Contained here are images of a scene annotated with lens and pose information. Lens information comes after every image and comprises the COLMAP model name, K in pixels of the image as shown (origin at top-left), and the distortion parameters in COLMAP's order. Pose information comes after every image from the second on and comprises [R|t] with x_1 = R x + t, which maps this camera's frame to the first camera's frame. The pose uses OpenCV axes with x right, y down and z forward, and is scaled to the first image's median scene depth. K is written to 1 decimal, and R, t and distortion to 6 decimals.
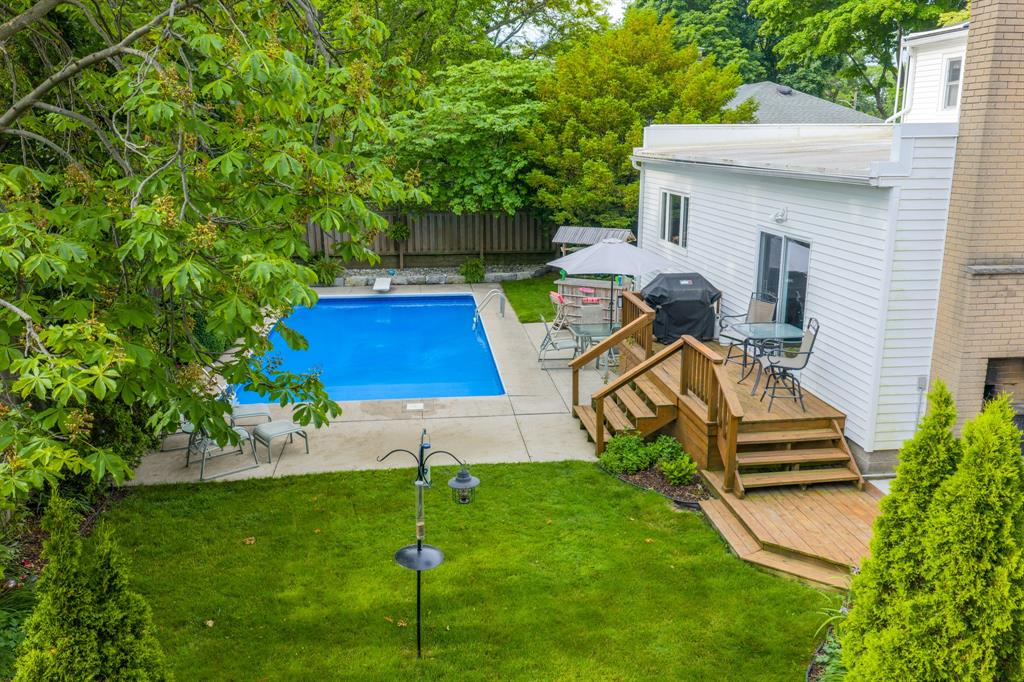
lens RADIAL K [[845.6, 0, 517.1], [0, 845.6, 341.0], [0, 0, 1]] dist [0.017070, -0.042096]
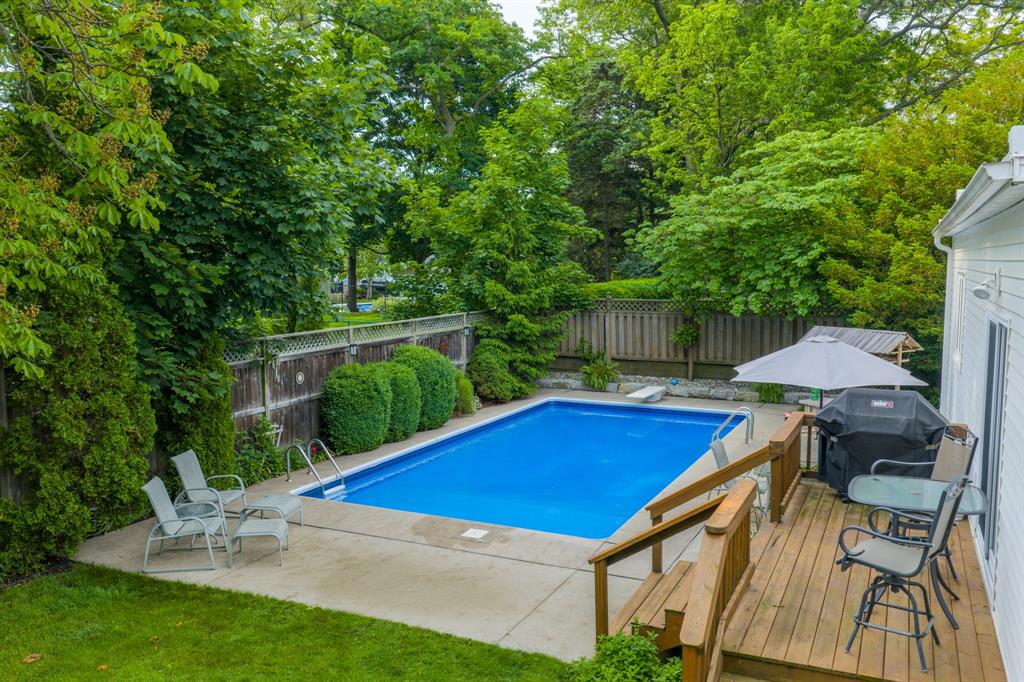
lens RADIAL K [[845.6, 0, 508.7], [0, 845.6, 341.6], [0, 0, 1]] dist [0.017070, -0.042096]
pose [[0.841999, 0.046575, -0.537465, 0.187046], [-0.123619, 0.986415, -0.108183, -0.008988], [0.525125, 0.157531, 0.836318, 0.212291]]
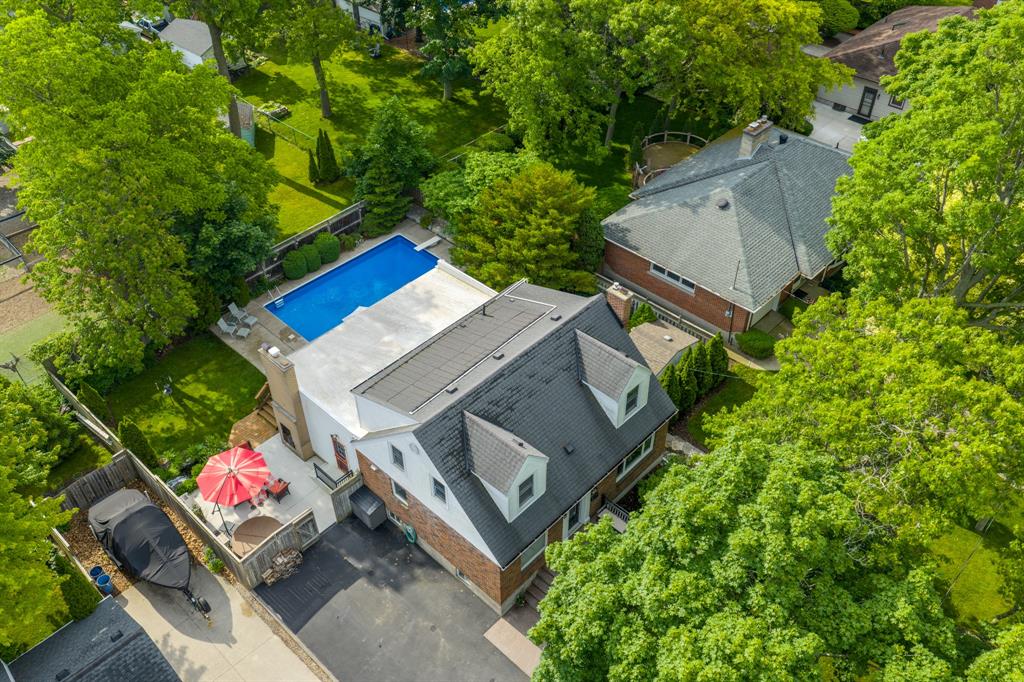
lens RADIAL K [[845.6, 0, 509.5], [0, 845.6, 341.5], [0, 0, 1]] dist [0.017070, -0.042096]
pose [[0.632536, 0.511044, -0.582007, 1.422058], [-0.182030, 0.828471, 0.529623, -1.097647], [0.752837, -0.229063, 0.617063, -0.240085]]
